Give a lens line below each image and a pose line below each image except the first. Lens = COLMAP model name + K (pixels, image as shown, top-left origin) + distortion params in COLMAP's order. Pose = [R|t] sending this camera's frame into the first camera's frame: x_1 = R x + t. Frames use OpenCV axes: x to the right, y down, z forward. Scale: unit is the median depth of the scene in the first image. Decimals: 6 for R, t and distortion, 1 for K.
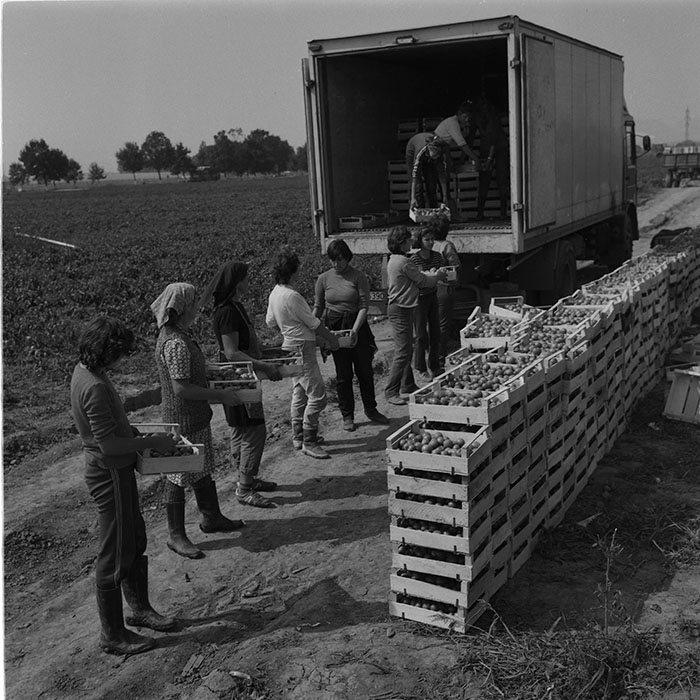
lens RADIAL K [[951.6, 0, 351.7], [0, 951.6, 337.4], [0, 0, 1]] dist [0.071733, -0.132830]
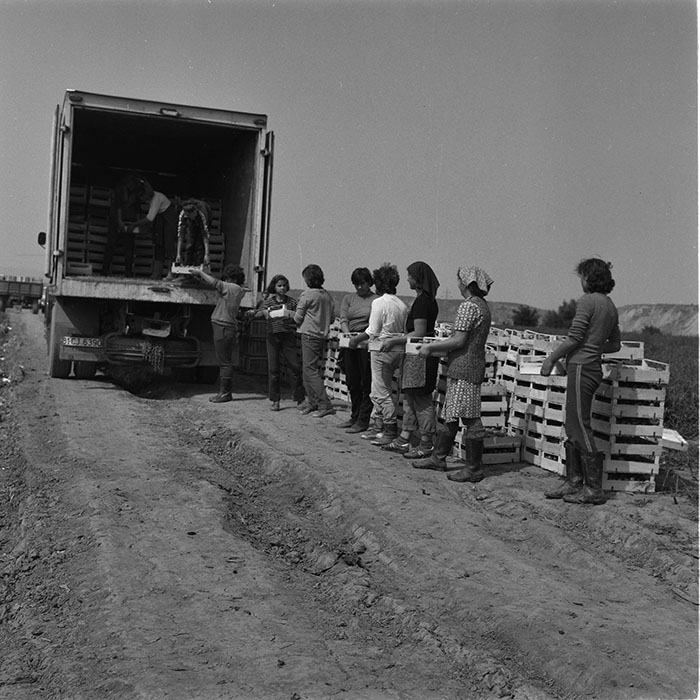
lens RADIAL K [[943.7, 0, 350.1], [0, 943.7, 312.1], [0, 0, 1]] dist [0.032191, 0.015244]
pose [[0.720614, 0.100280, 0.686046, -1.021956], [0.020634, 0.985945, -0.165790, 0.211553], [-0.693029, 0.133627, 0.708417, 0.184191]]
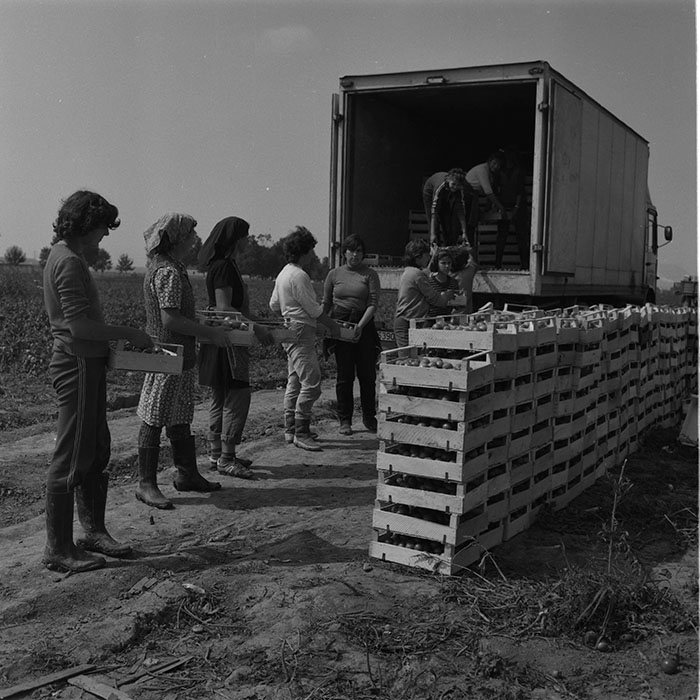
lens RADIAL K [[950.2, 0, 365.3], [0, 950.2, 323.0], [0, 0, 1]] dist [0.060867, -0.092153]
pose [[0.996381, 0.084727, -0.006784, 0.019909], [-0.084875, 0.987483, -0.132940, 0.160008], [-0.004565, 0.133035, 0.991101, 0.069316]]
